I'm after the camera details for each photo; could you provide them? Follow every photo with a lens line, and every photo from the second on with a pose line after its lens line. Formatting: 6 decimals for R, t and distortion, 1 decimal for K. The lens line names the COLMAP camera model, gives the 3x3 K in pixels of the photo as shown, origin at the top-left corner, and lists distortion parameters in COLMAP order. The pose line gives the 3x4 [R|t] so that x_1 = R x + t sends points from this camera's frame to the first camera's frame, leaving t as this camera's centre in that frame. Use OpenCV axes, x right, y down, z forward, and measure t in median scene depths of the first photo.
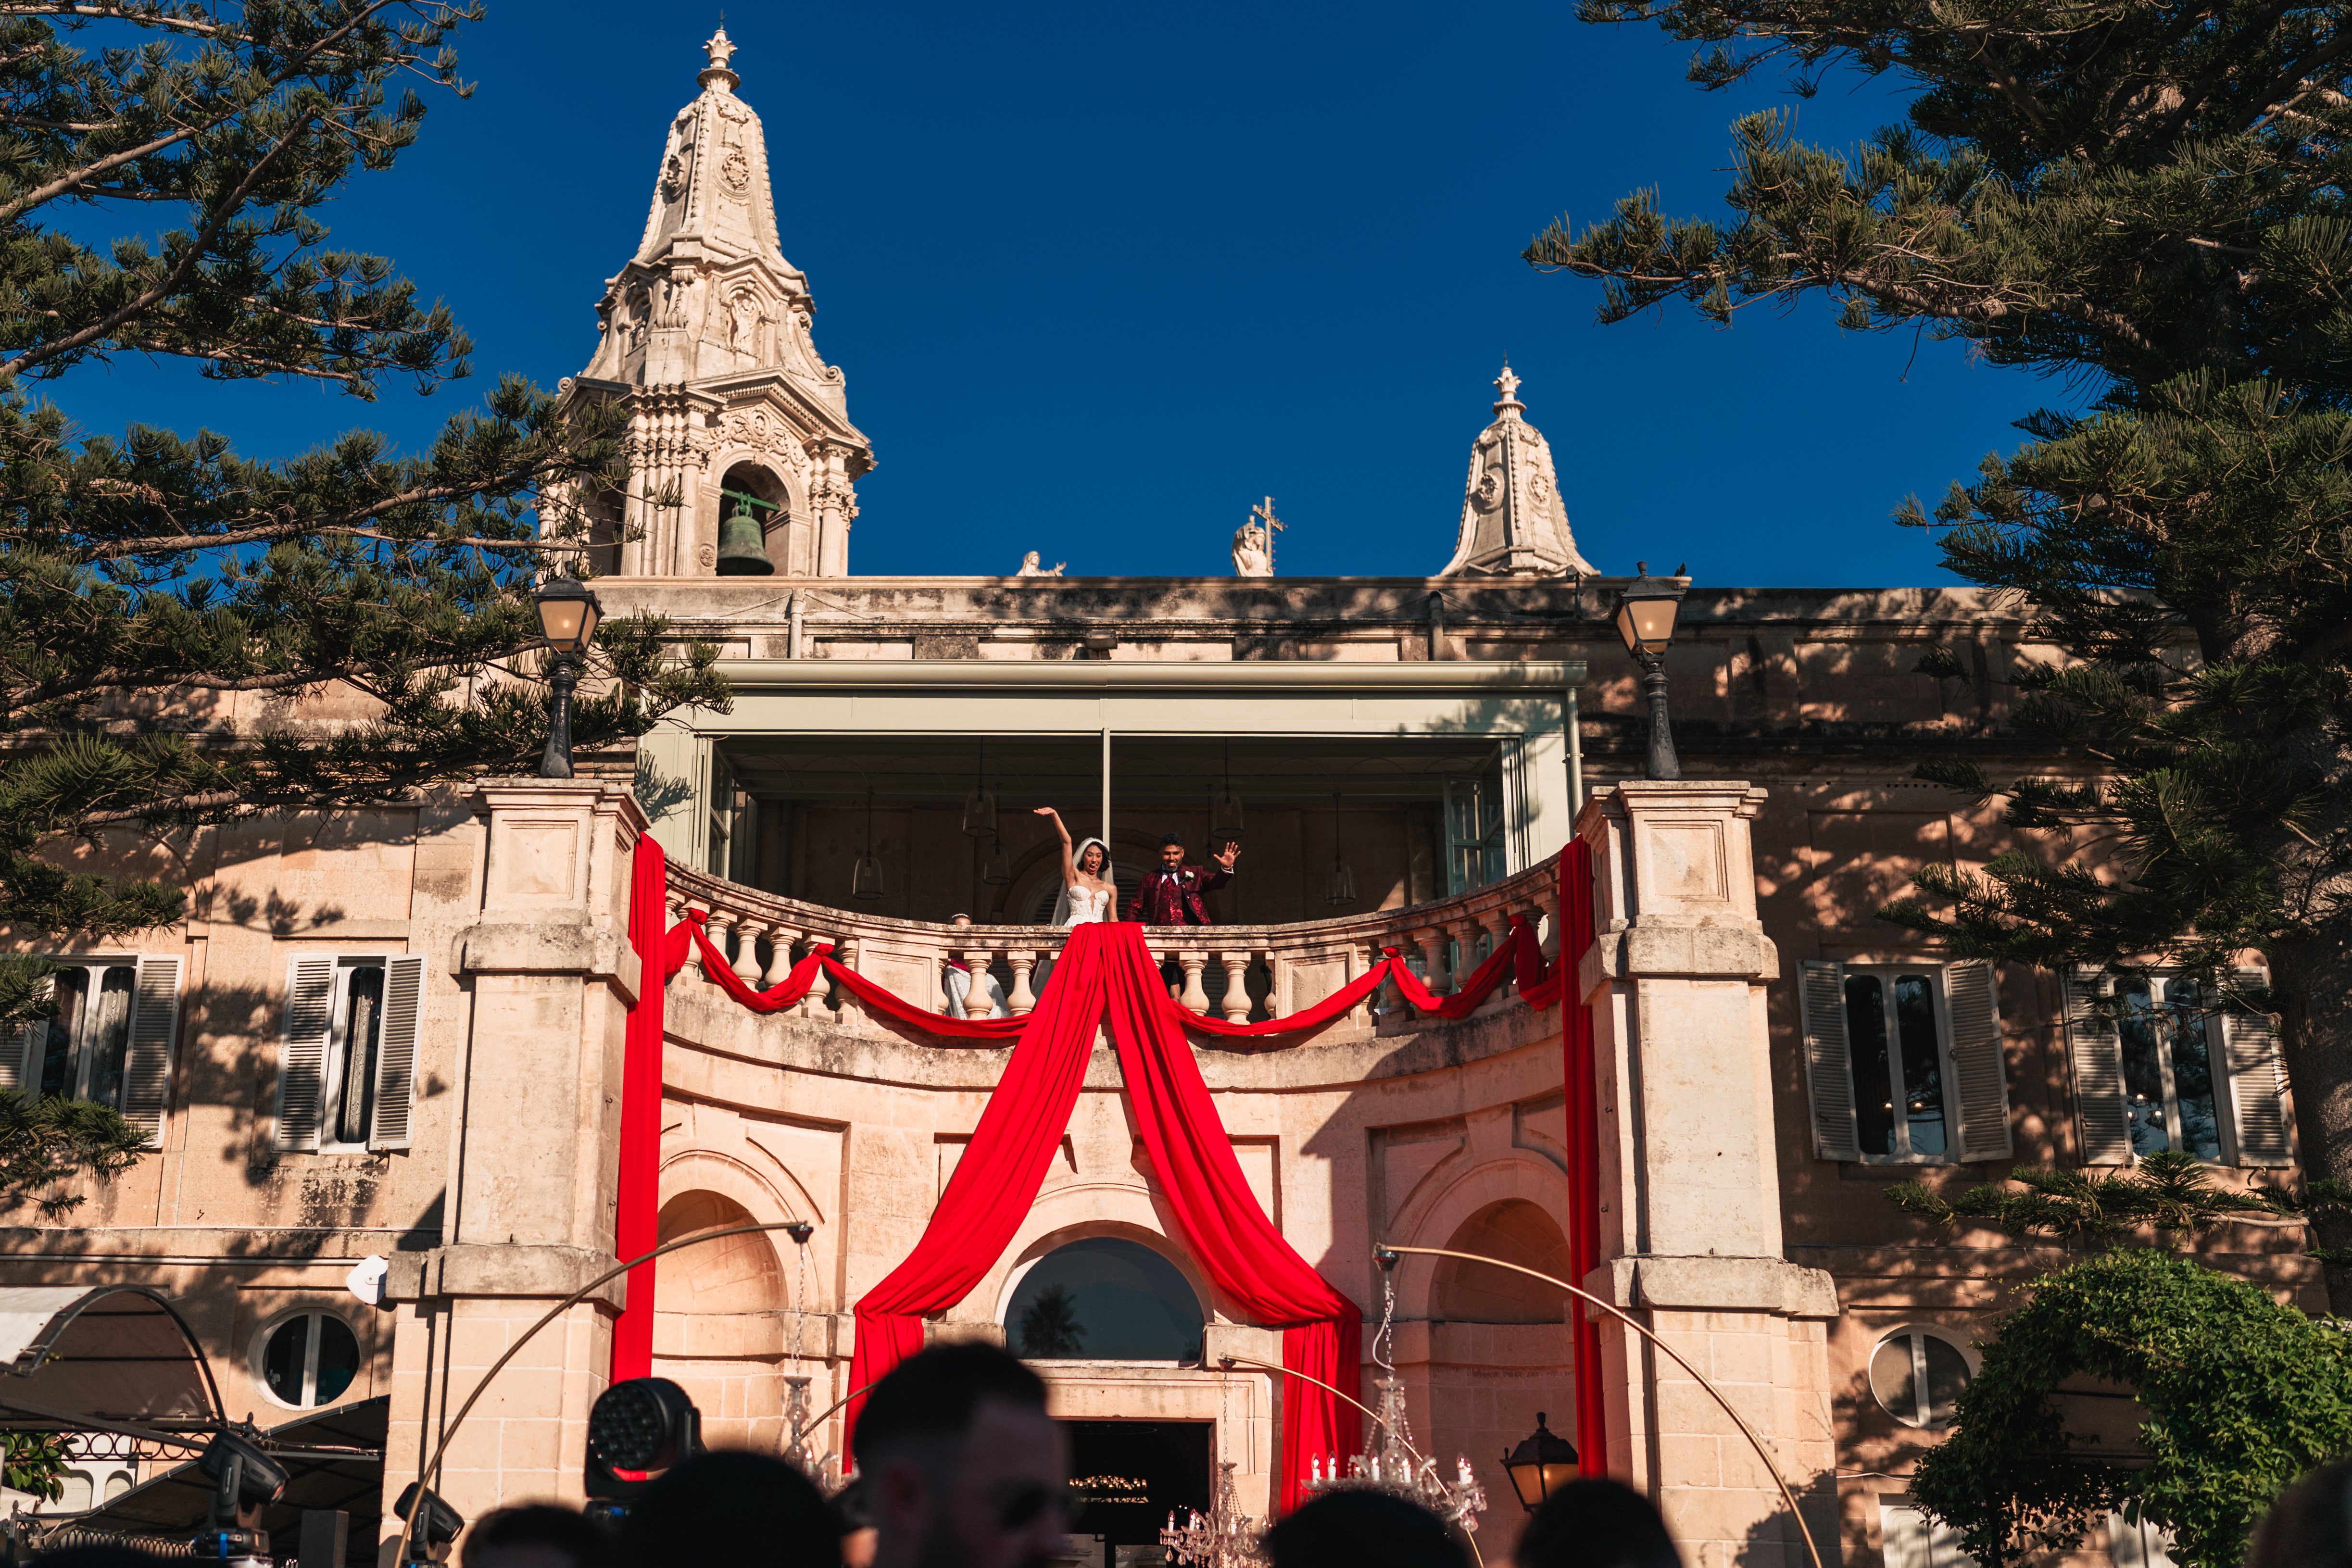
lens RADIAL K [[2483.4, 0, 1099.4], [0, 2483.4, 783.4], [0, 0, 1]] dist [-0.018276, -0.017056]
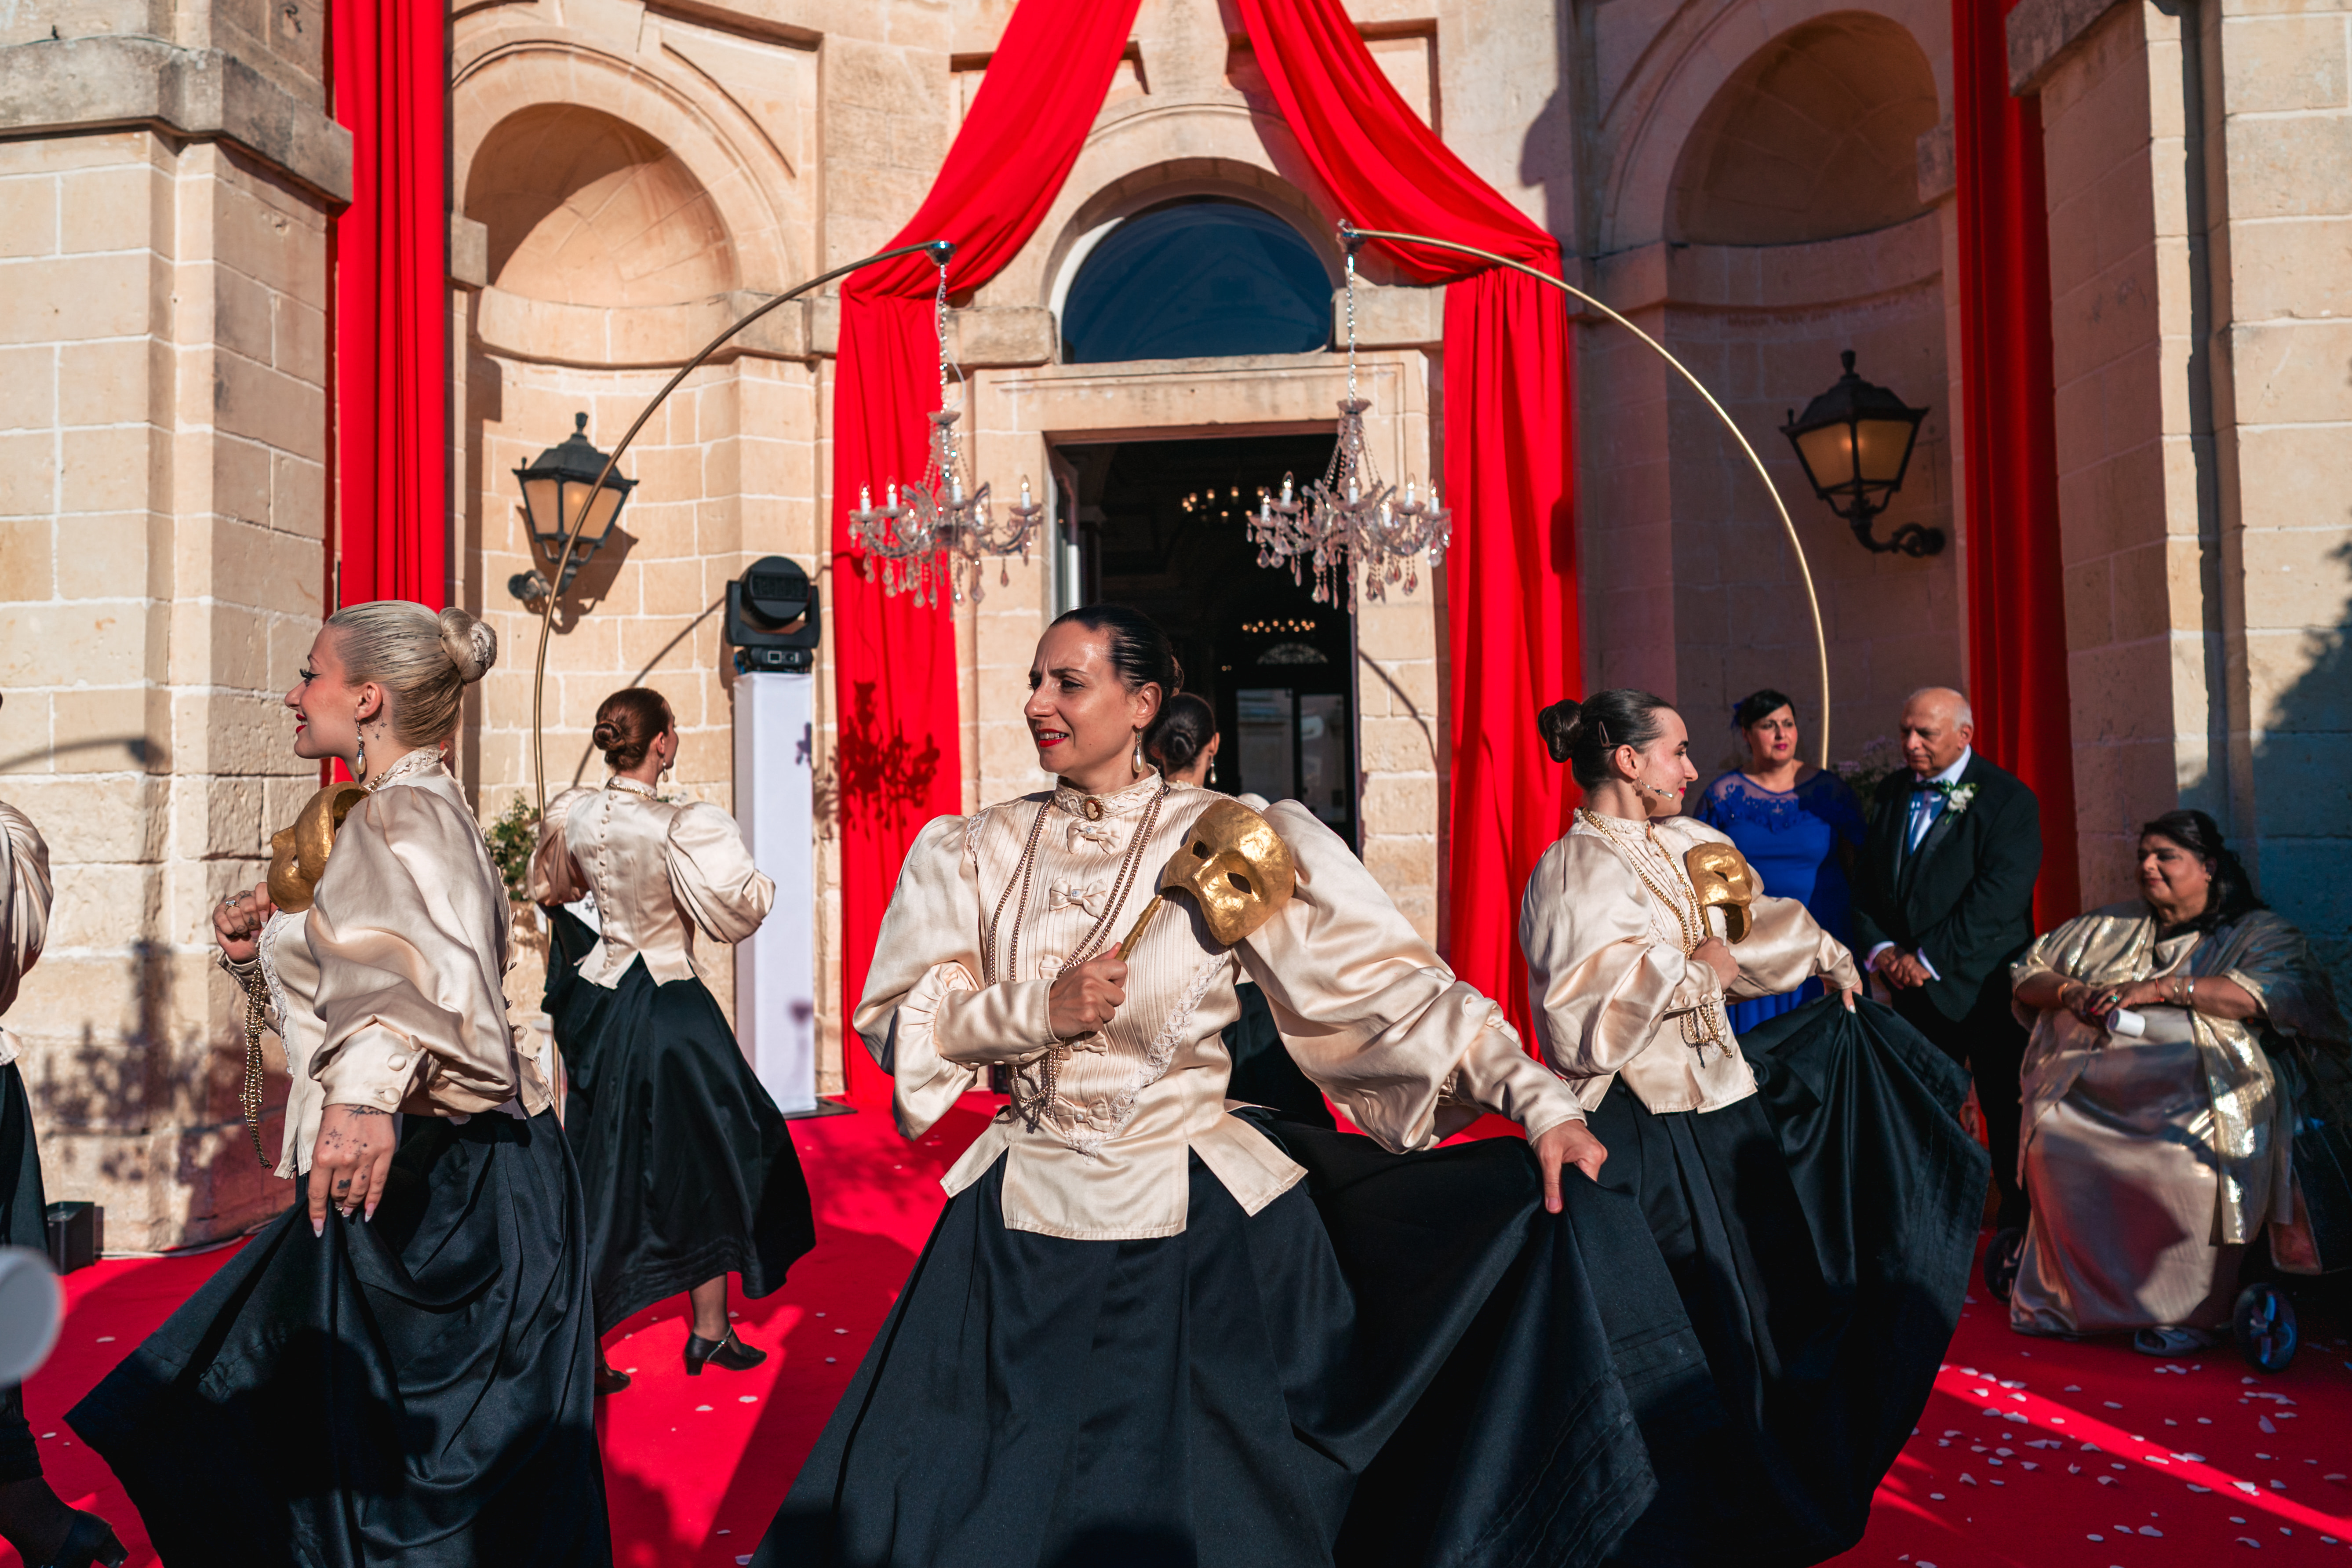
lens RADIAL K [[1838.1, 0, 1176.0], [0, 1838.1, 784.0], [0, 0, 1]] dist [0.071334, -0.001615]
pose [[0.996688, -0.033746, -0.073991, 0.032252], [0.056056, 0.944239, 0.324455, 0.178591], [0.058917, -0.327528, 0.943003, 0.456317]]
